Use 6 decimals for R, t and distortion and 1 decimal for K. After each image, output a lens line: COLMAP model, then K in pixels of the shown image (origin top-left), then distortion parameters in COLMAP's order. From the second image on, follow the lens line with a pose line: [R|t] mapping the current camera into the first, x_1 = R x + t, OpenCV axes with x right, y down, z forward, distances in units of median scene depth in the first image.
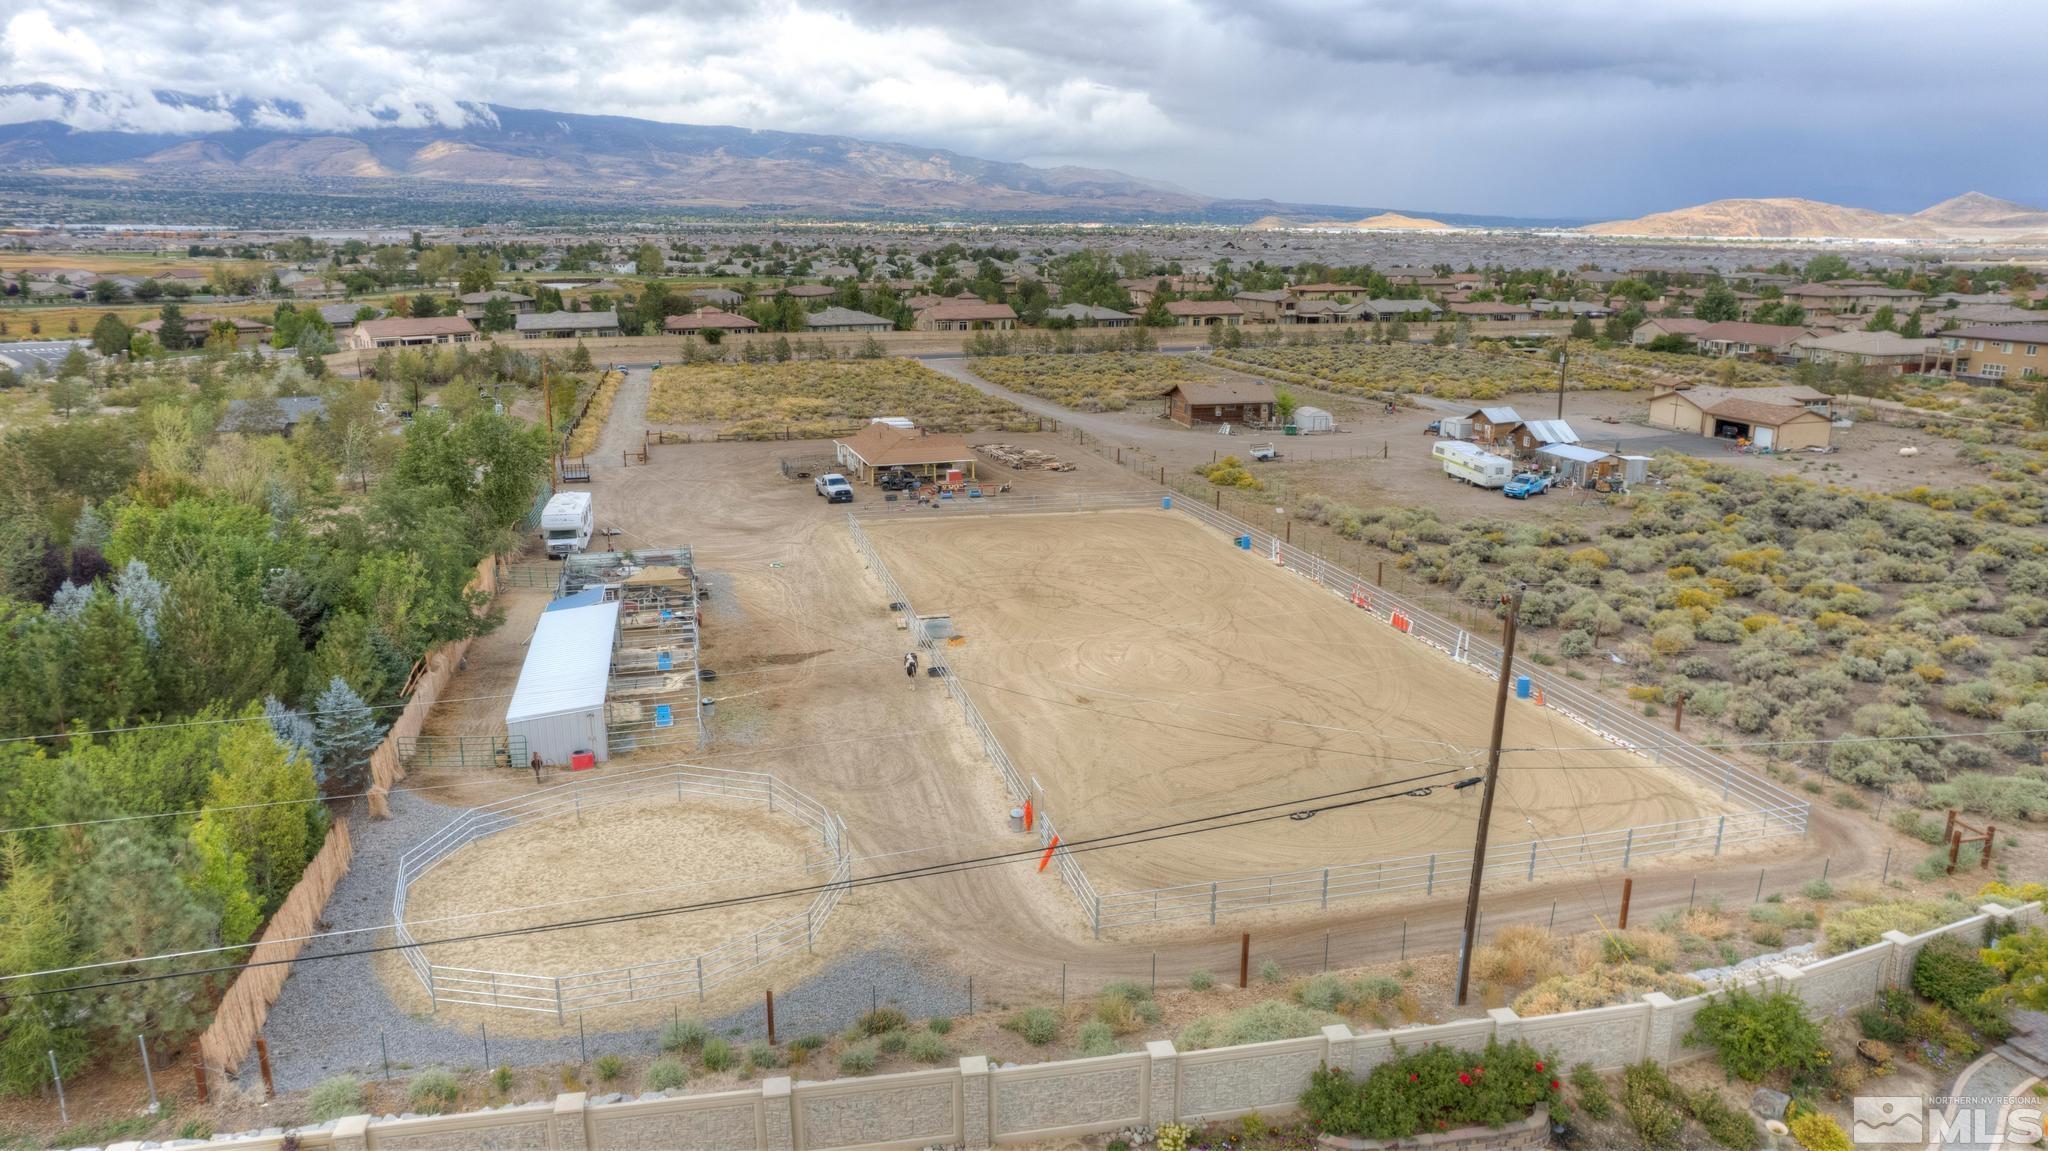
lens RADIAL K [[1316.0, 0, 1034.2], [0, 1316.0, 574.9], [0, 0, 1]] dist [-0.081289, 0.074137]
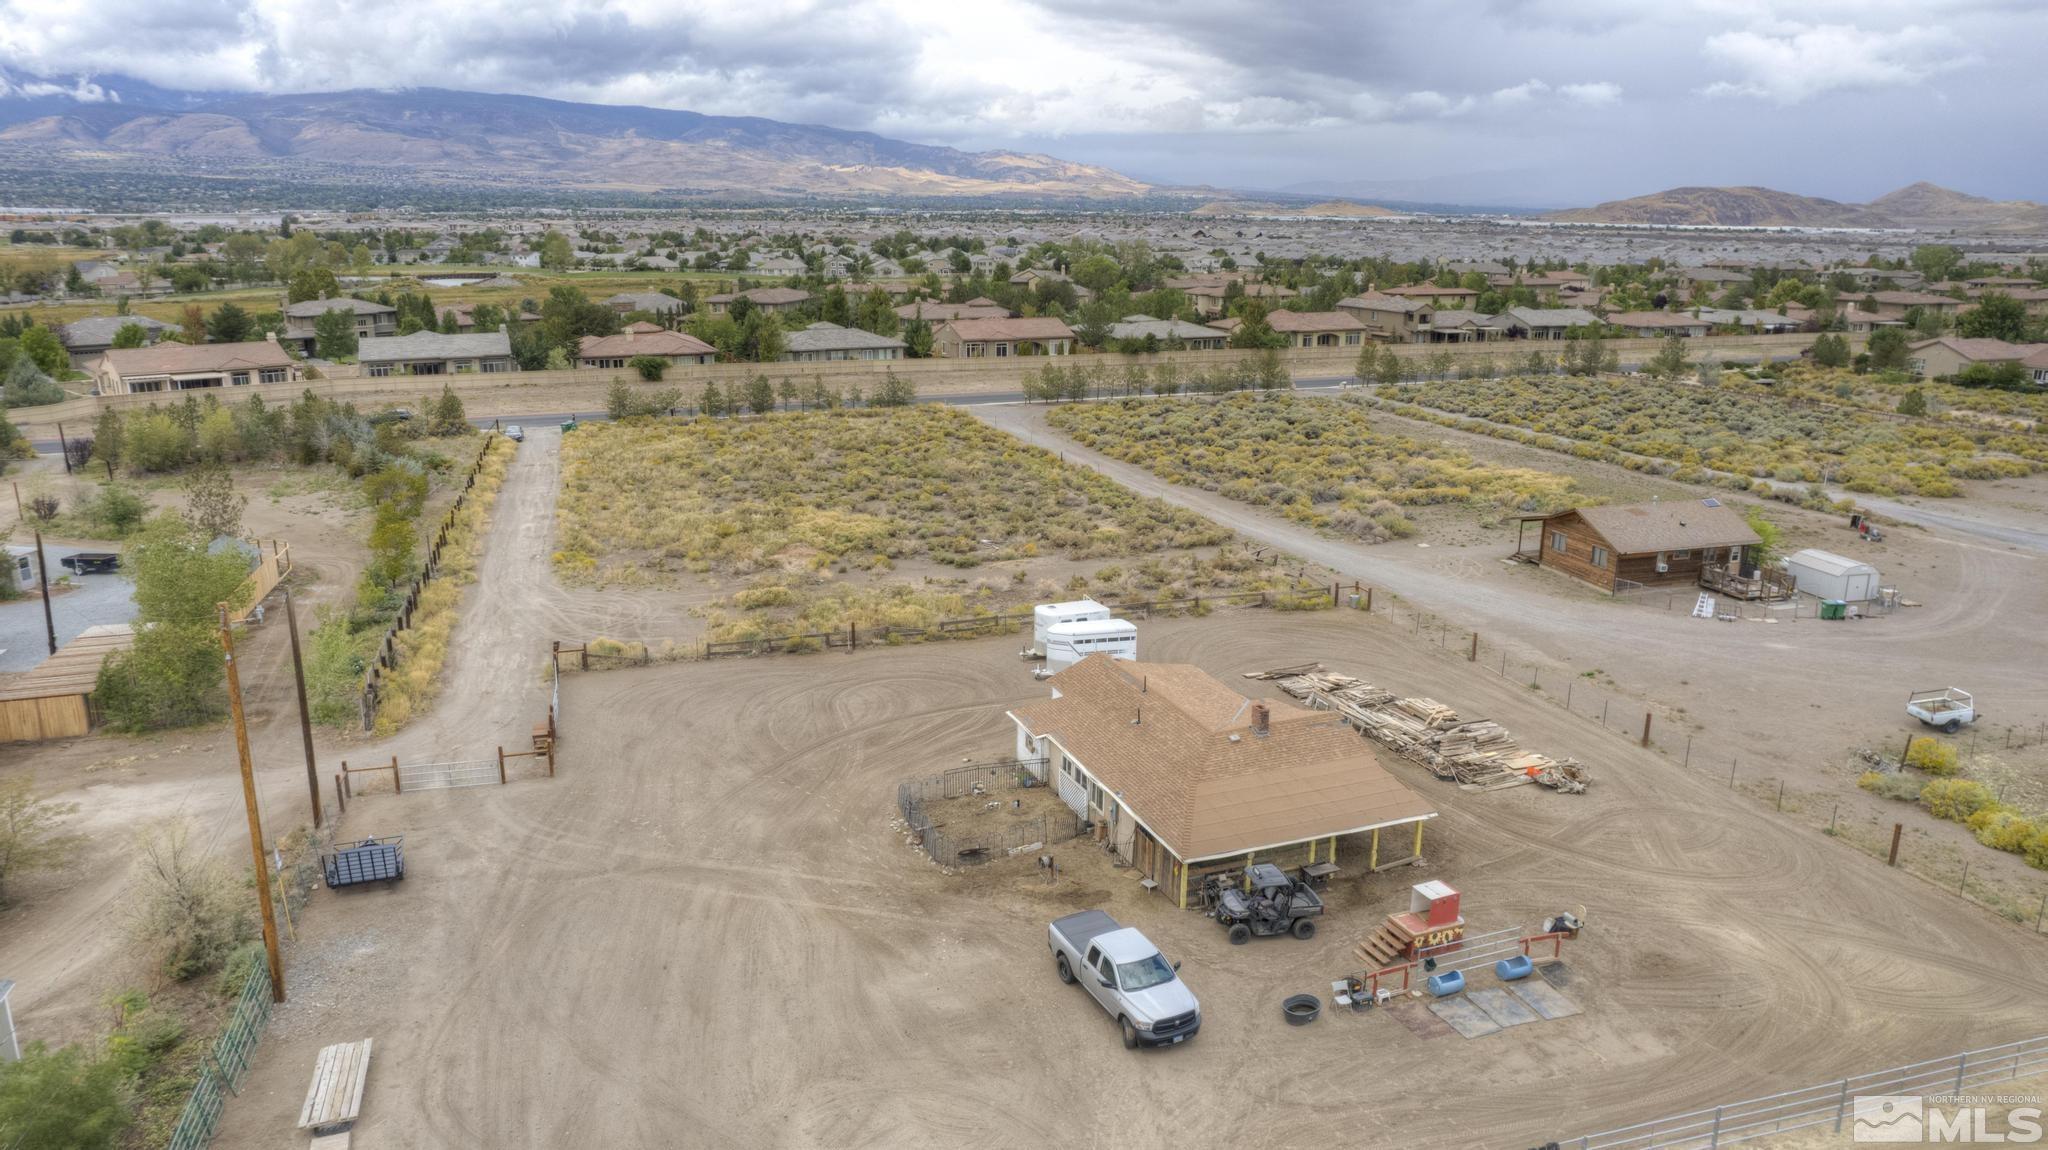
lens RADIAL K [[1366.6, 0, 1034.9], [0, 1366.6, 572.5], [0, 0, 1]] dist [-0.088479, 0.085407]
pose [[0.998599, -0.010278, 0.051904, -0.070408], [0.010351, 0.999946, -0.001133, -0.062212], [-0.051889, 0.001668, 0.998651, 0.238516]]
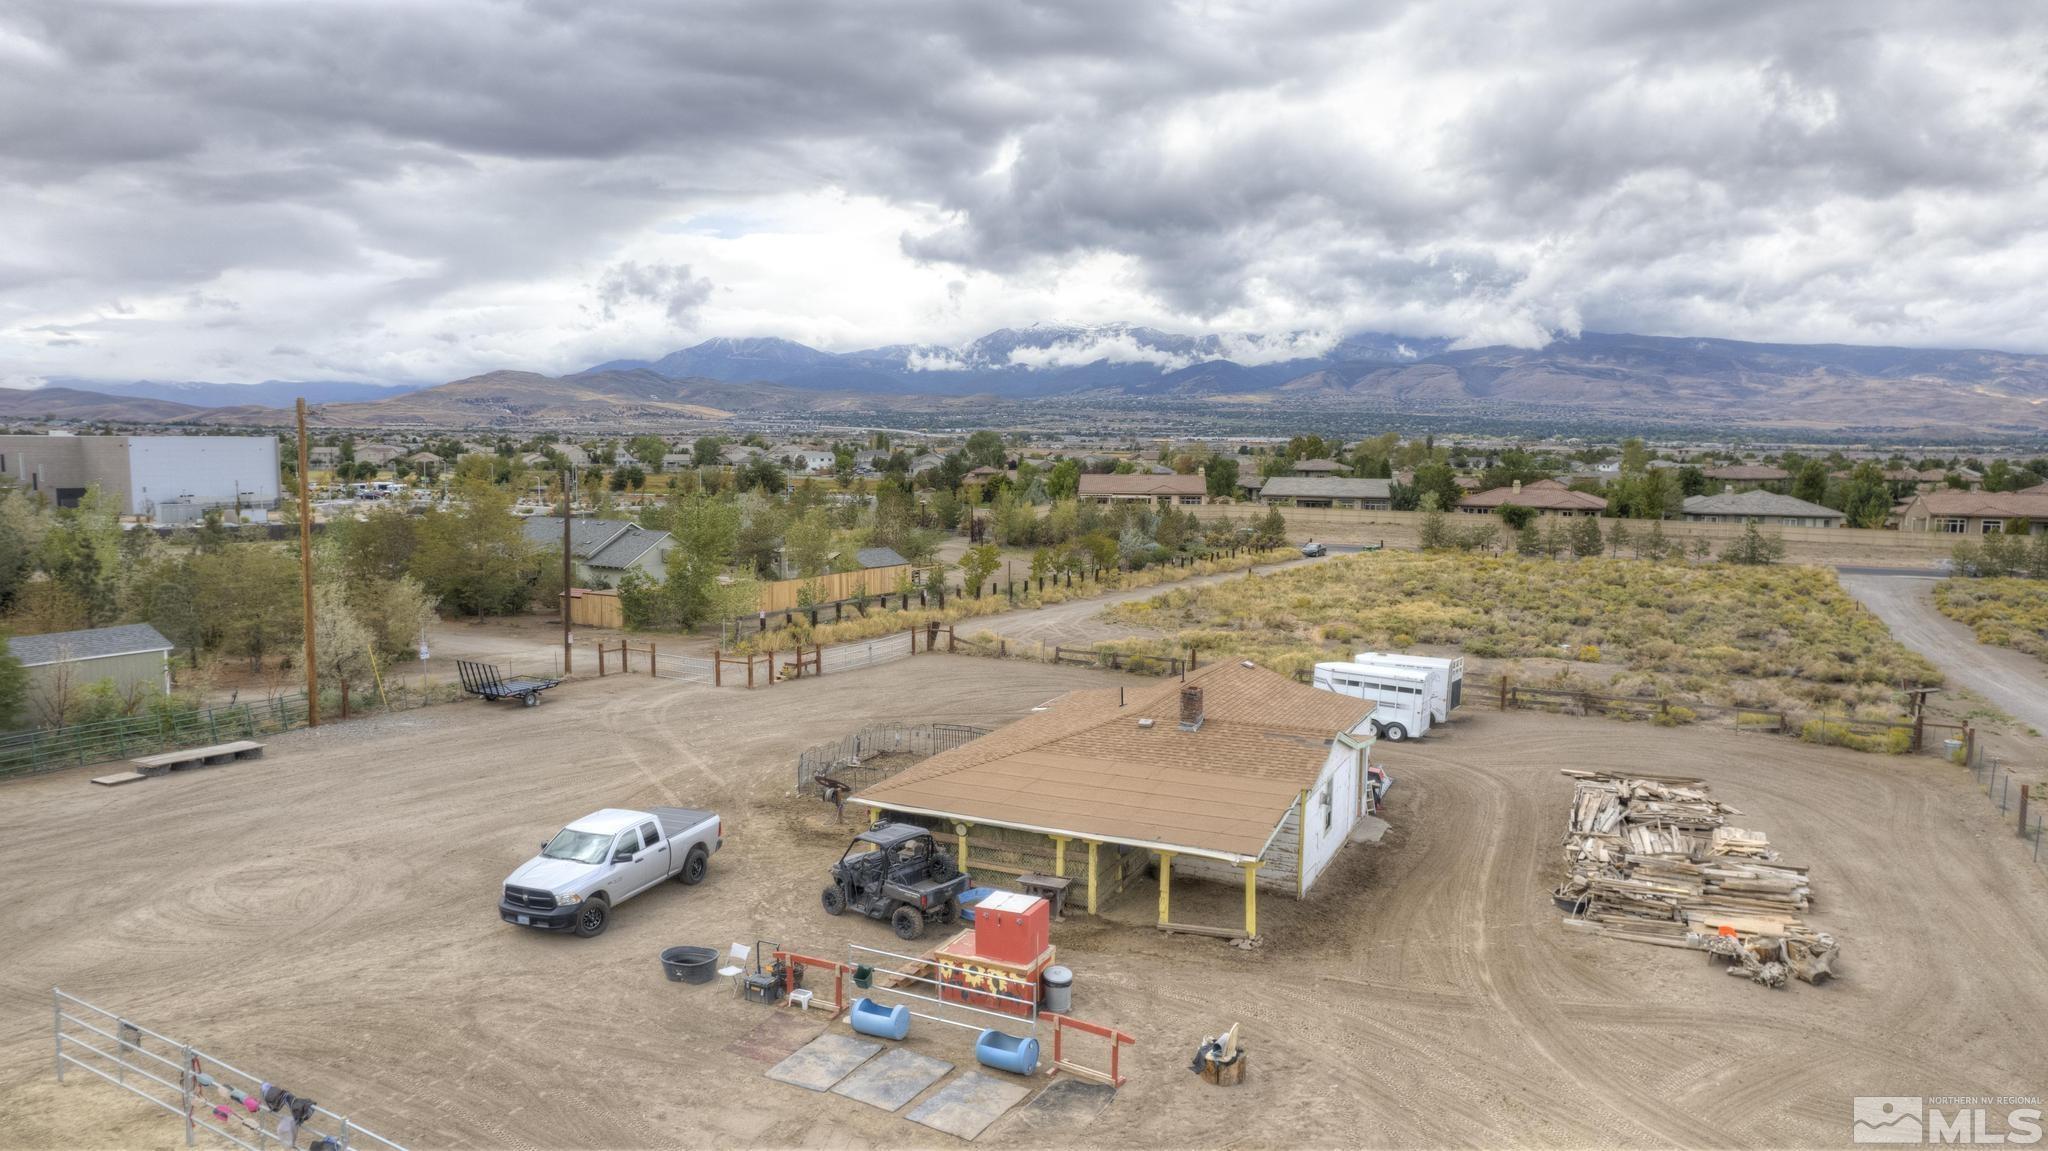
lens RADIAL K [[1316.0, 0, 1034.2], [0, 1316.0, 574.9], [0, 0, 1]] dist [-0.081289, 0.074137]
pose [[0.716893, 0.073274, -0.693322, 0.032595], [-0.186301, 0.978433, -0.089228, -0.042494], [0.671831, 0.193133, 0.715082, 0.313203]]
